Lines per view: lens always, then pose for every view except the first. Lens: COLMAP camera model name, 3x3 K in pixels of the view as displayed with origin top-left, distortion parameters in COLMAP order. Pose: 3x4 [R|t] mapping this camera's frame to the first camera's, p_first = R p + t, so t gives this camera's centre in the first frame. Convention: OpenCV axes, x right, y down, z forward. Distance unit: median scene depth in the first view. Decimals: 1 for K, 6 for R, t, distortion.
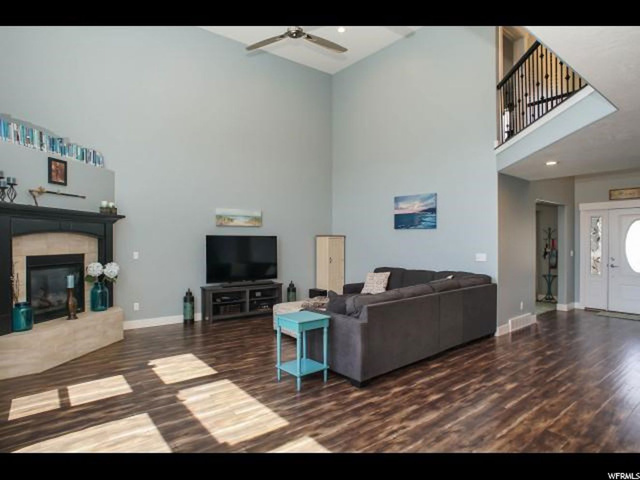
lens RADIAL K [[370.0, 0, 318.6], [0, 370.0, 241.1], [0, 0, 1]] dist [-0.097478, 0.070478]
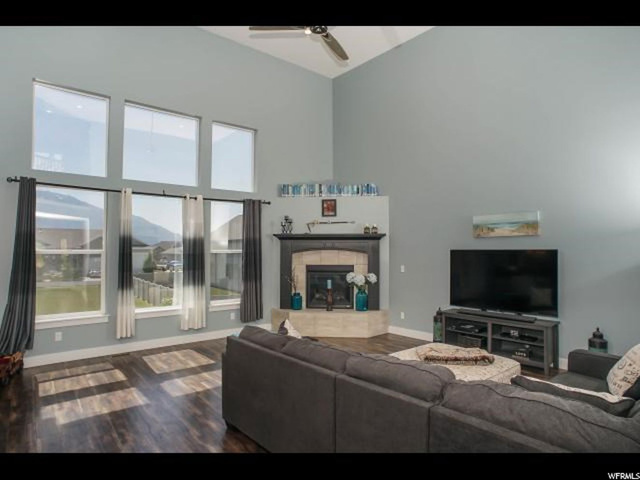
lens RADIAL K [[370.0, 0, 318.6], [0, 370.0, 241.1], [0, 0, 1]] dist [-0.097478, 0.070478]
pose [[0.024796, -0.026974, -0.999329, 0.691705], [-0.000551, 0.999635, -0.026996, -0.015963], [0.999692, 0.001220, 0.024772, 0.824382]]
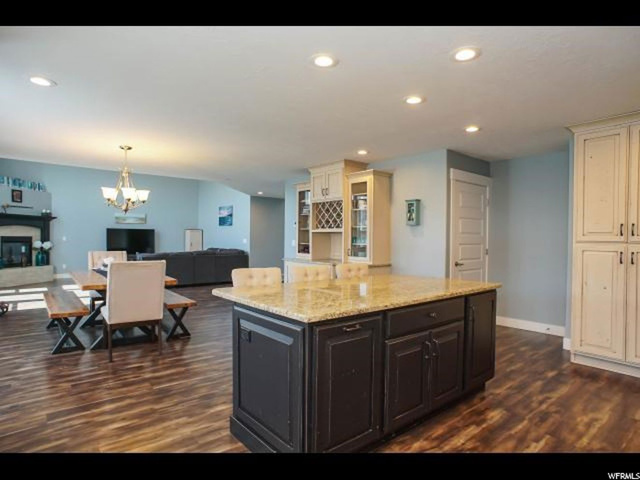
lens RADIAL K [[370.0, 0, 318.6], [0, 370.0, 241.1], [0, 0, 1]] dist [-0.097478, 0.070478]
pose [[0.999571, 0.009251, 0.027780, 0.847544], [-0.009451, 0.999930, 0.007058, 0.030794], [-0.027713, -0.007317, 0.999589, -0.985613]]
